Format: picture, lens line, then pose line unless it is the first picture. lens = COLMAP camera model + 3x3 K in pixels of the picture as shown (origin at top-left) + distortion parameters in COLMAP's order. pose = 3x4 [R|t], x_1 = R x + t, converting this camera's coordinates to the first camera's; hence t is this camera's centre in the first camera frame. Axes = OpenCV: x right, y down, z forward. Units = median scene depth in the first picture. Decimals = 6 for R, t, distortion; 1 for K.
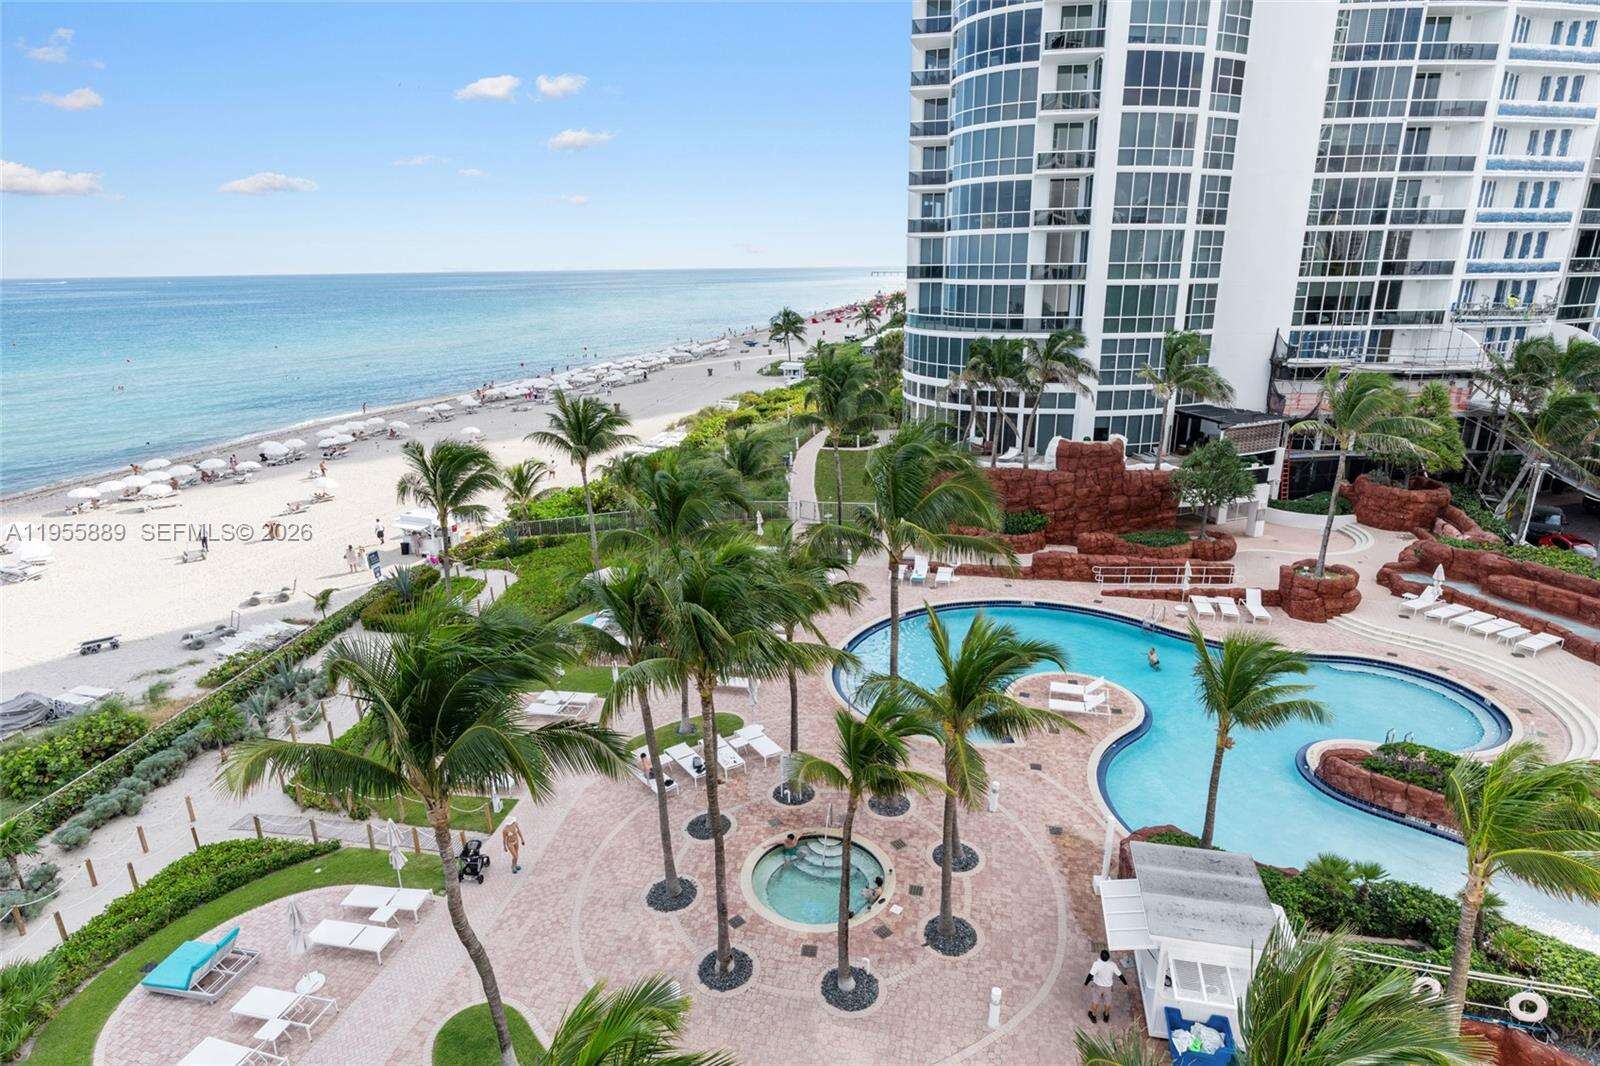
lens RADIAL K [[861.4, 0, 811.7], [0, 861.4, 536.8], [0, 0, 1]] dist [-0.007562, 0.004838]
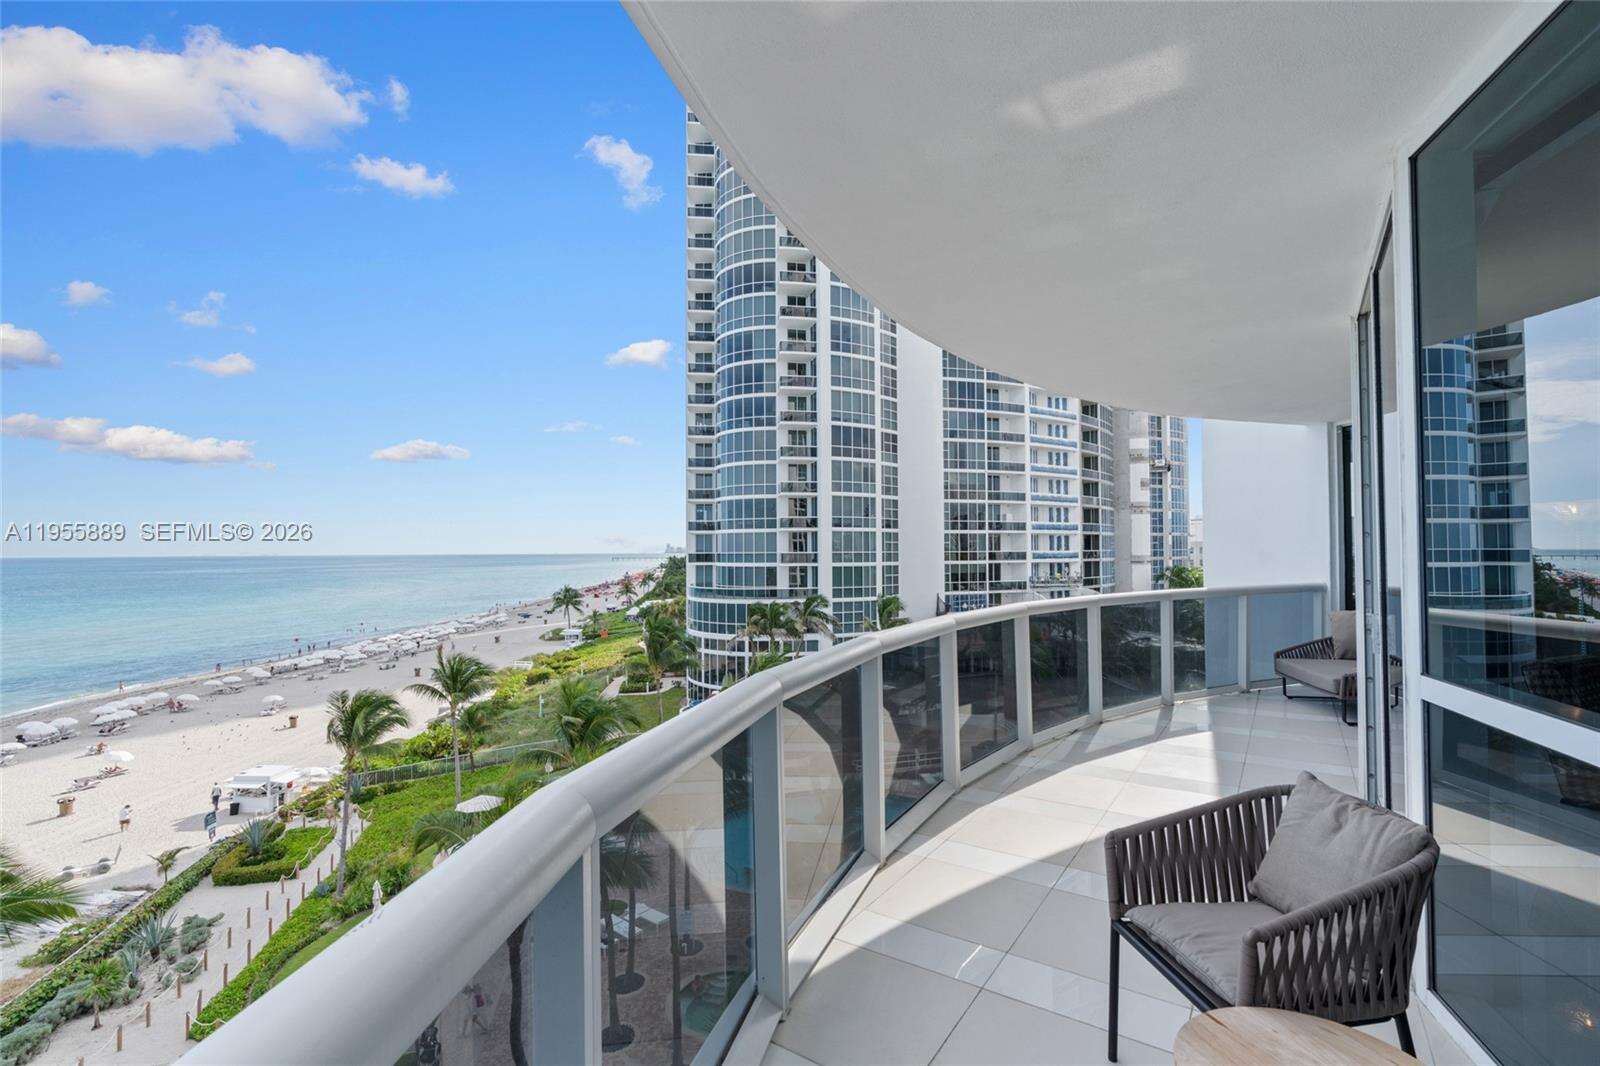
lens RADIAL K [[722.8, 0, 804.5], [0, 722.8, 541.1], [0, 0, 1]] dist [-0.010569, 0.004298]
pose [[0.941989, 0.010634, 0.335474, -0.111796], [0.096107, 0.949102, -0.299948, 0.031887], [-0.321589, 0.314789, 0.893022, -0.100339]]
